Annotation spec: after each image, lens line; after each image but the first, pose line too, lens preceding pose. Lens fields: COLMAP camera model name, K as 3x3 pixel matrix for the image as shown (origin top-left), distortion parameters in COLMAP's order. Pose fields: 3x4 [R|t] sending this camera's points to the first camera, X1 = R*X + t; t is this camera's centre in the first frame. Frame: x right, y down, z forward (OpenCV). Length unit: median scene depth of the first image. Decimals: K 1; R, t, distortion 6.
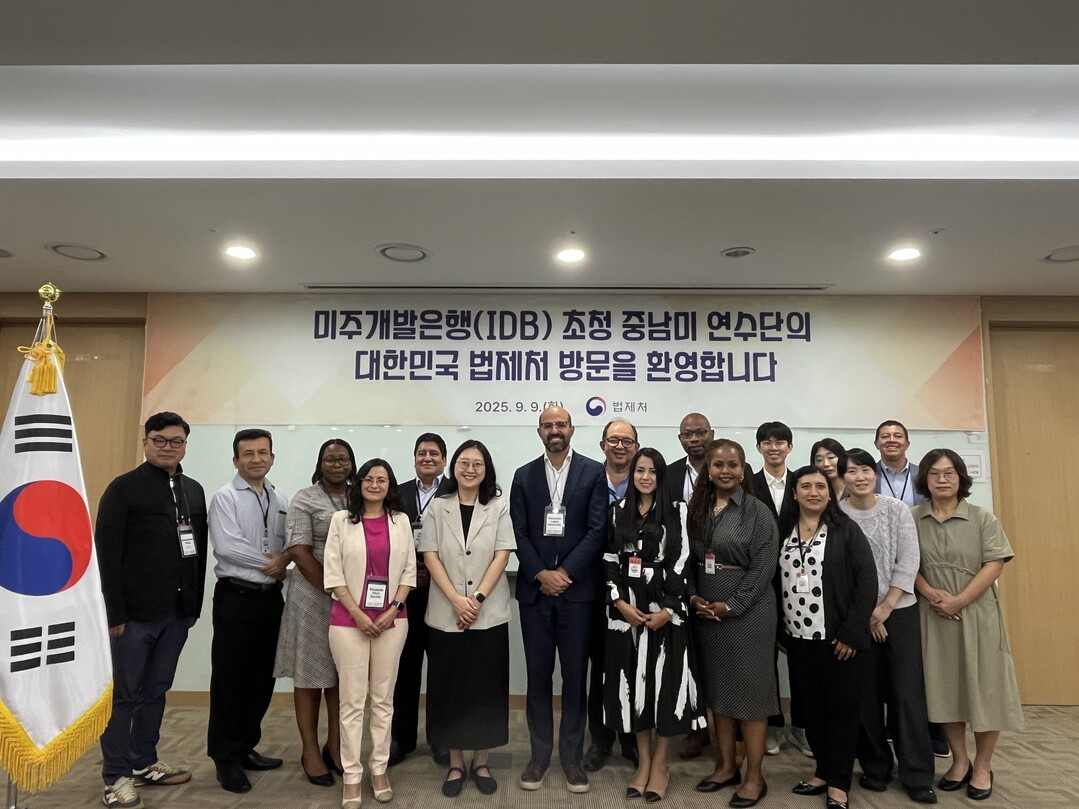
lens RADIAL K [[837.5, 0, 542.6], [0, 837.5, 401.5], [0, 0, 1]] dist [-0.004803, 0.008881]
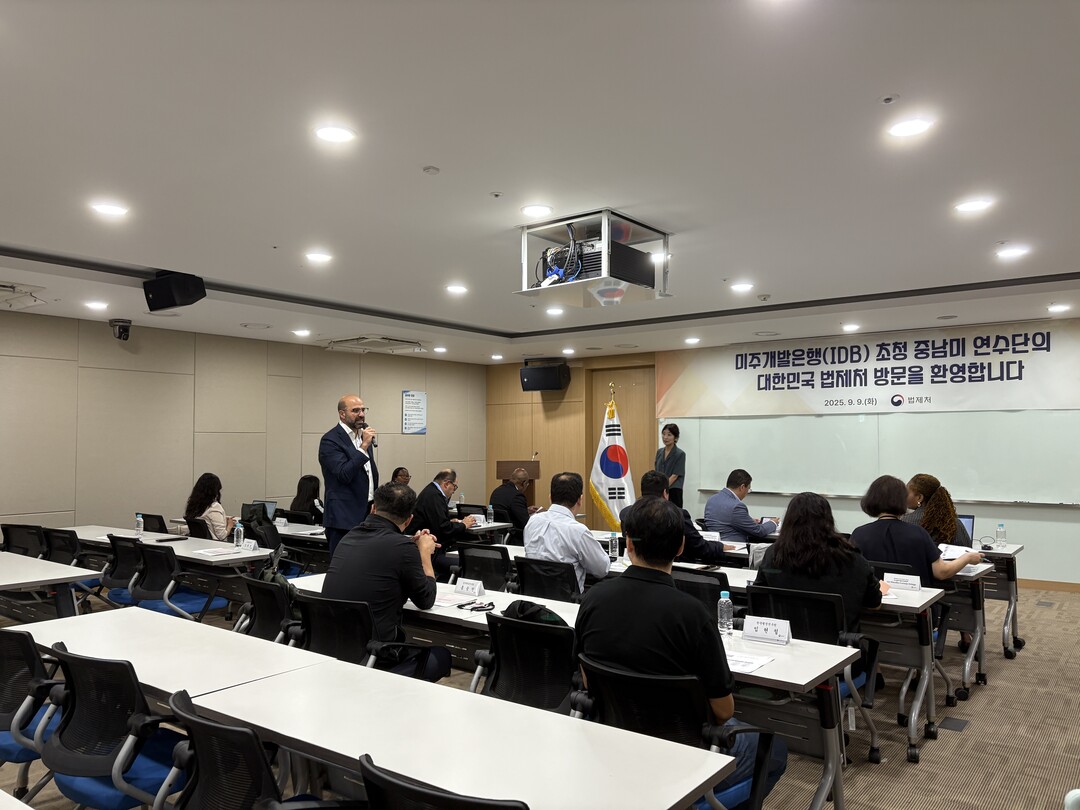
lens RADIAL K [[814.2, 0, 540.3], [0, 814.2, 404.9], [0, 0, 1]] dist [0.004612, 0.002629]
pose [[0.807841, -0.034271, -0.588403, 0.440707], [0.058336, 0.998055, 0.021961, -0.061796], [0.586506, -0.052067, 0.808269, -0.727518]]
